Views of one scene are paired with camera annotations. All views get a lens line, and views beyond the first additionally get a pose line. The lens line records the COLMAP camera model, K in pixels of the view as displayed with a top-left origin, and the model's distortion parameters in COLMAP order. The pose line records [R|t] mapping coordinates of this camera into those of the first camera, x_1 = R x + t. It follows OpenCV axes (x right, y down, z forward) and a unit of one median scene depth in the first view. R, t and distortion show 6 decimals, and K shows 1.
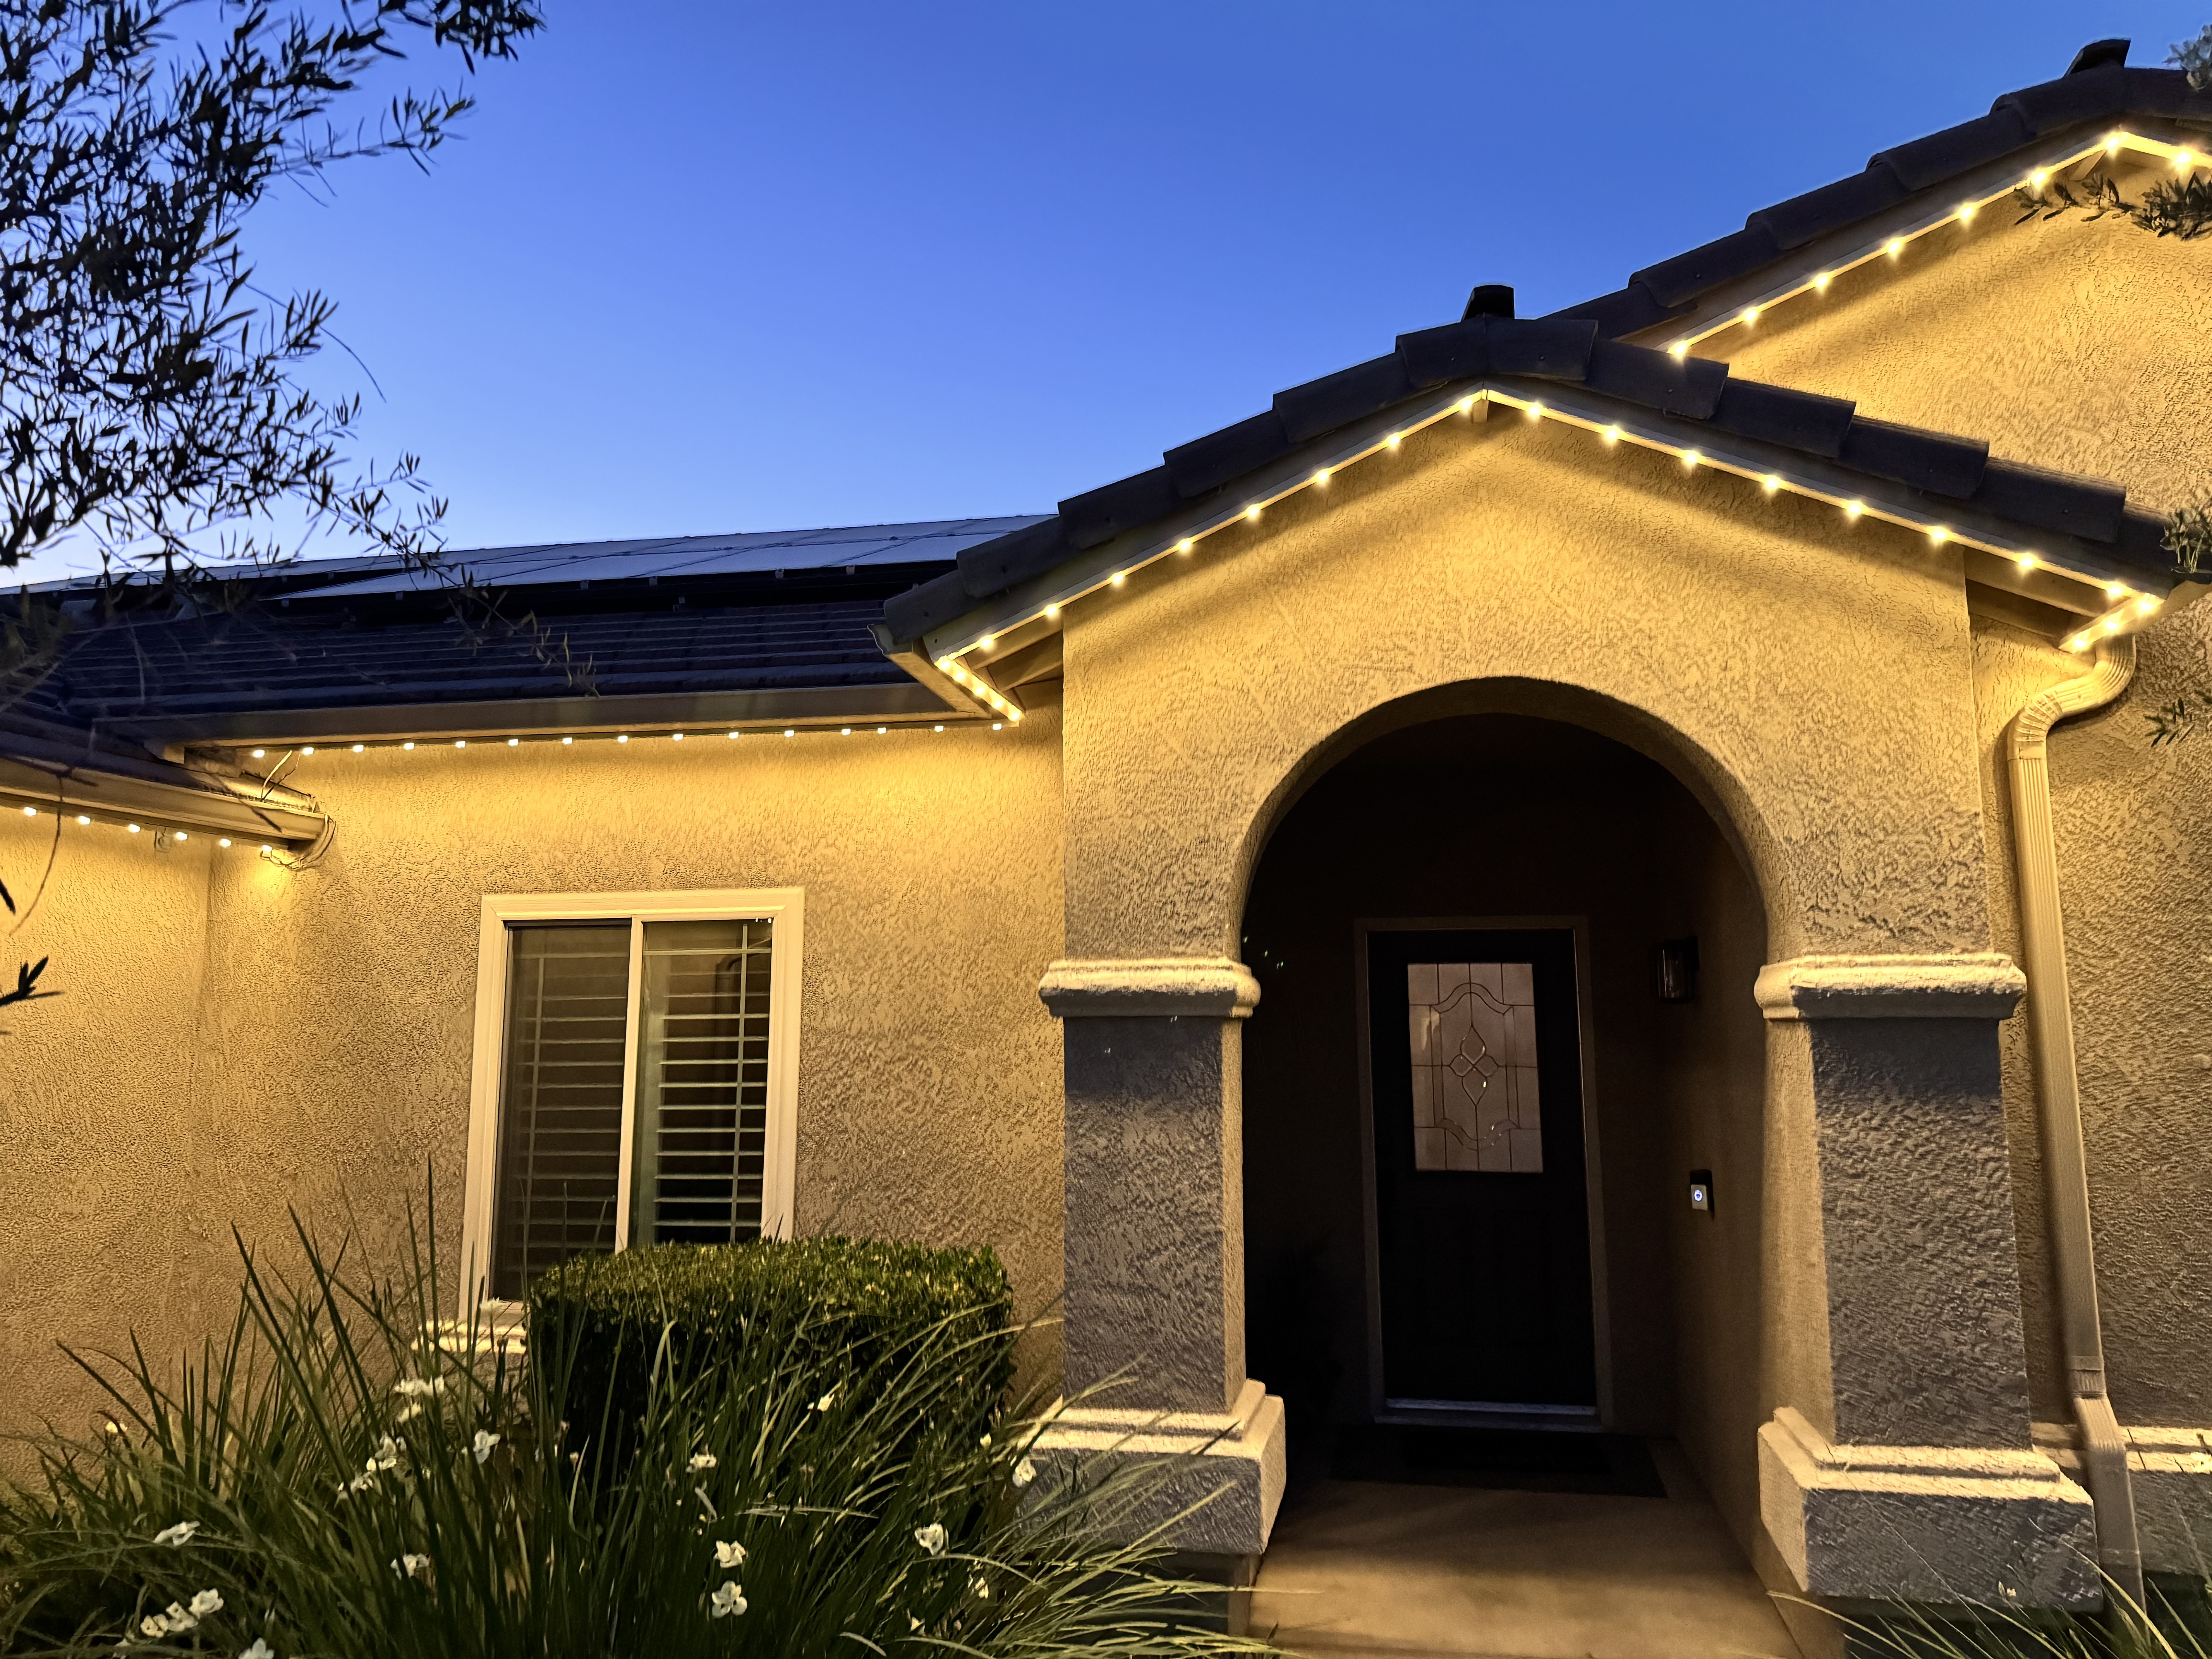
lens RADIAL K [[1592.8, 0, 1106.0], [0, 1592.8, 829.5], [0, 0, 1]] dist [0.061195, -0.081280]
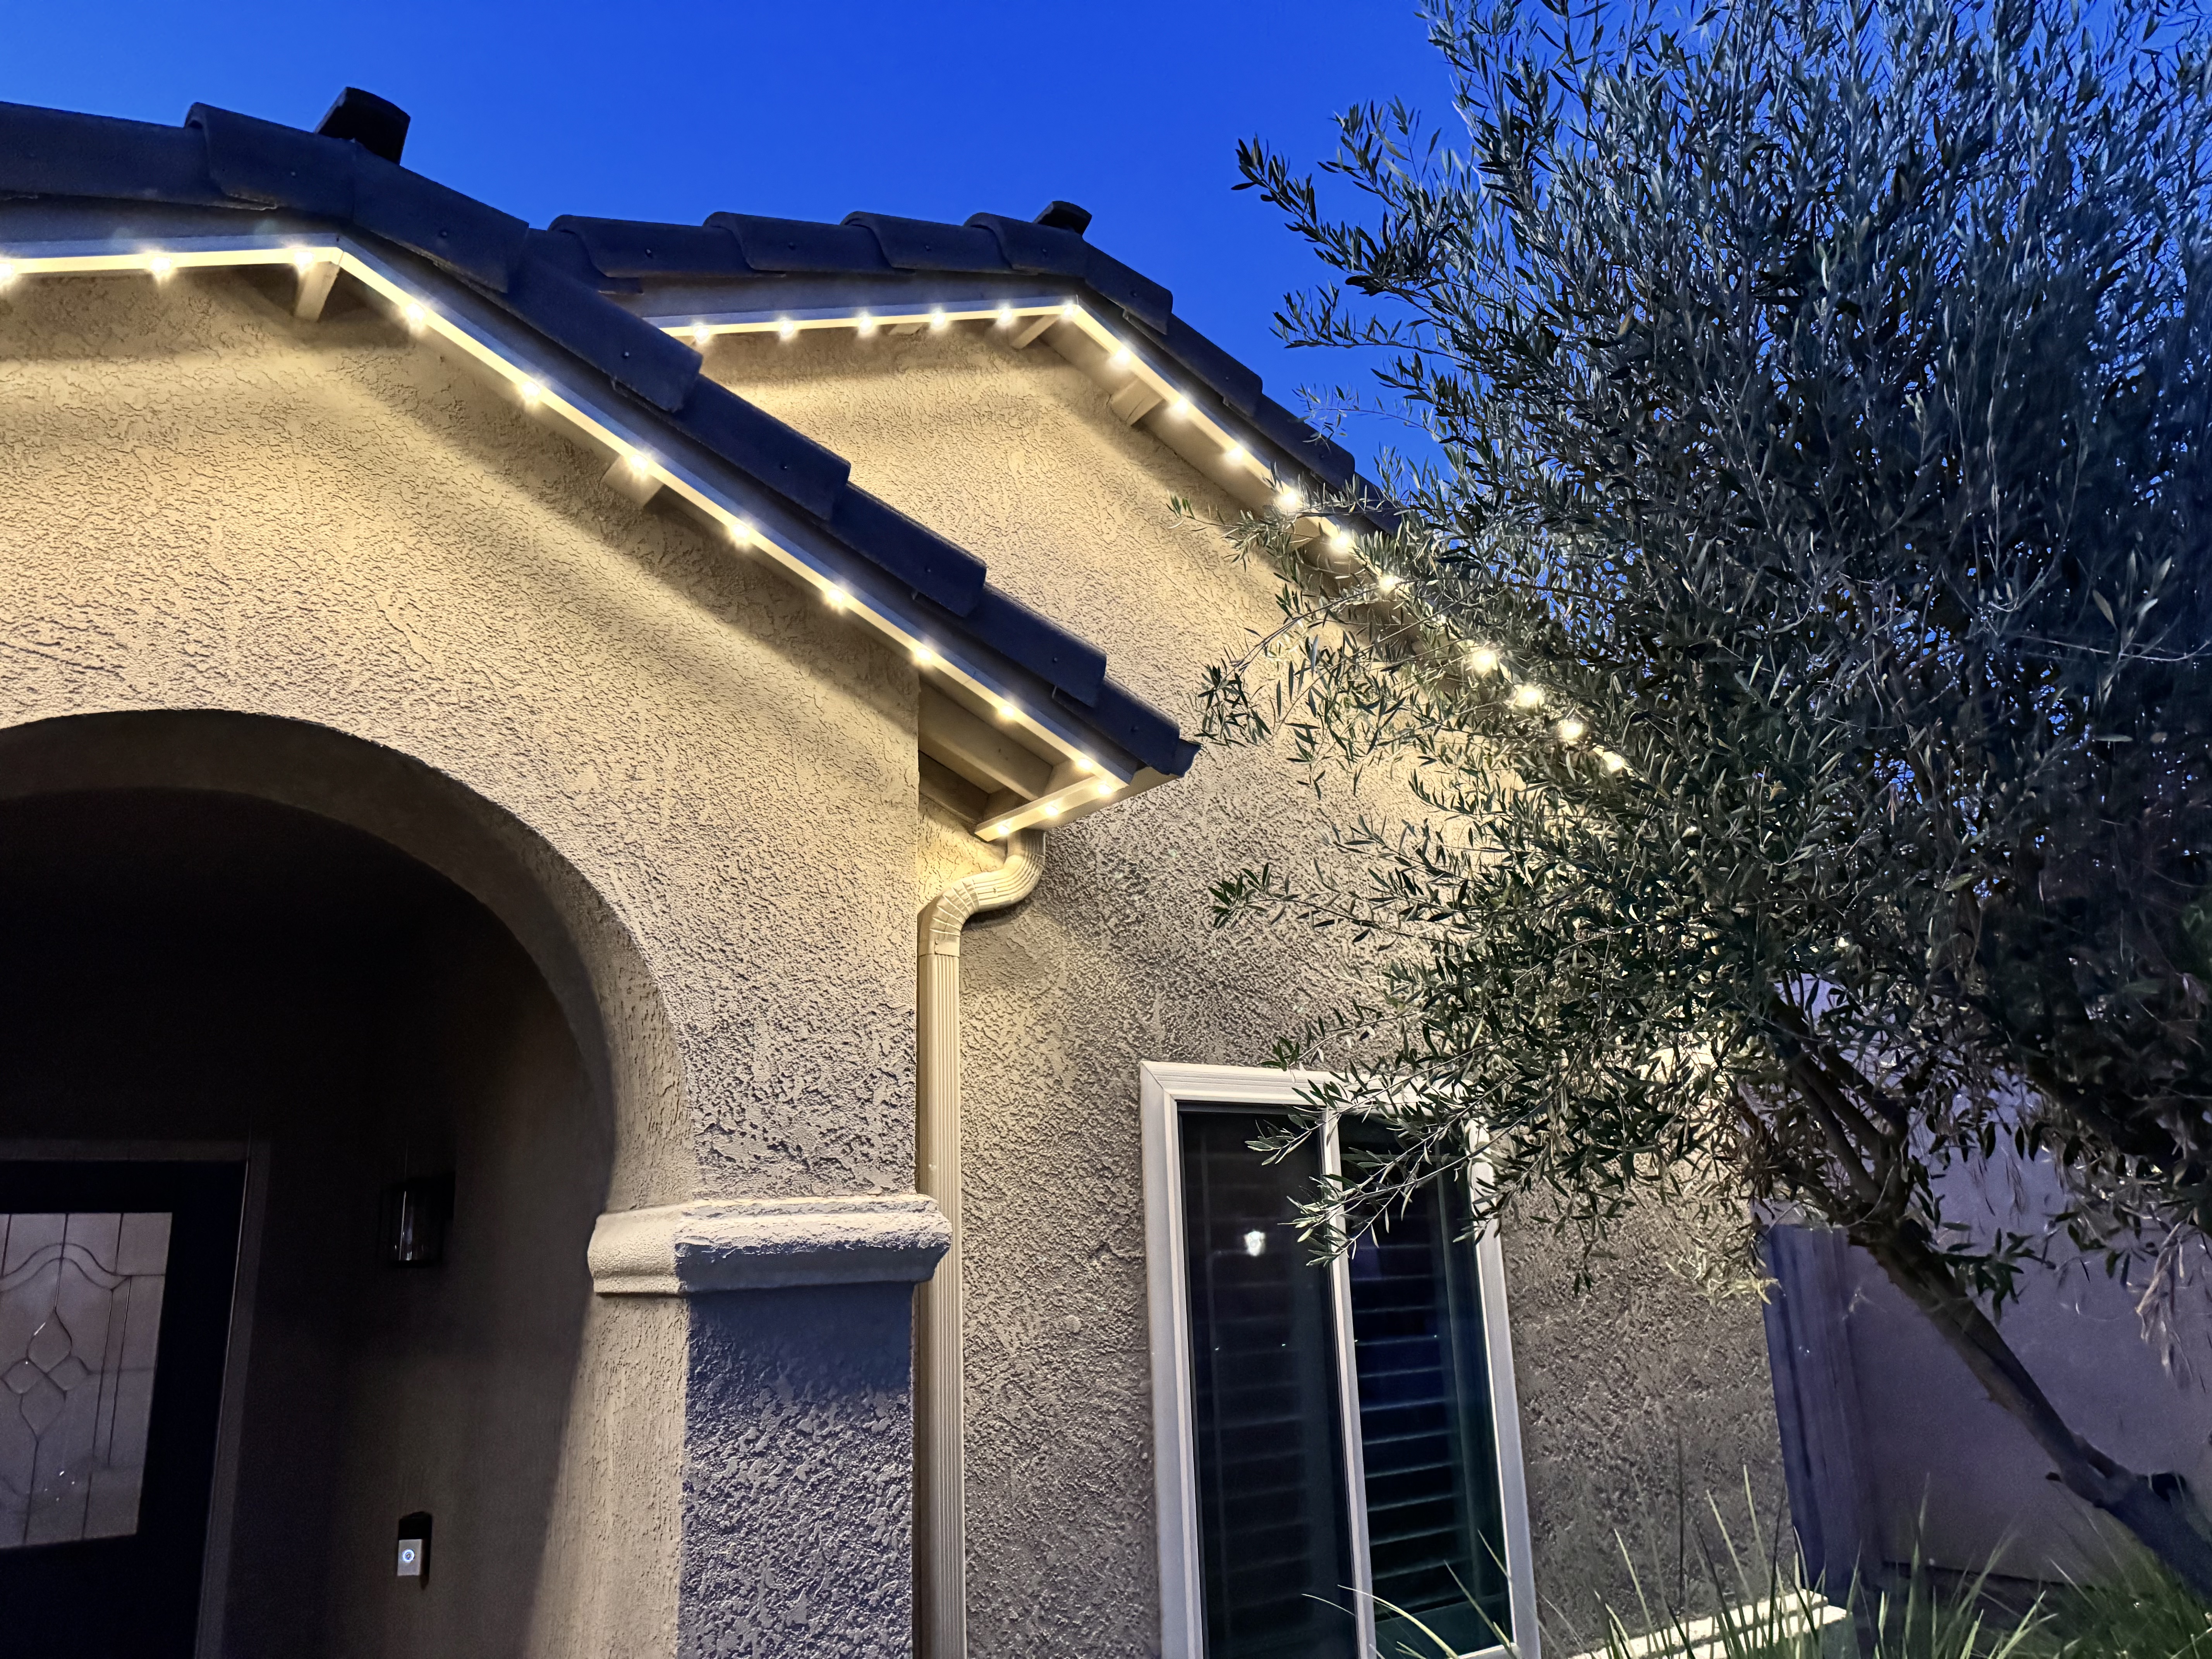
lens RADIAL K [[1618.1, 0, 1202.0], [0, 1618.1, 807.3], [0, 0, 1]] dist [0.159709, -0.296513]
pose [[0.653554, 0.180480, 0.735047, 0.024250], [-0.063280, 0.980783, -0.184553, 0.029396], [-0.754230, 0.074102, 0.652415, 0.348993]]
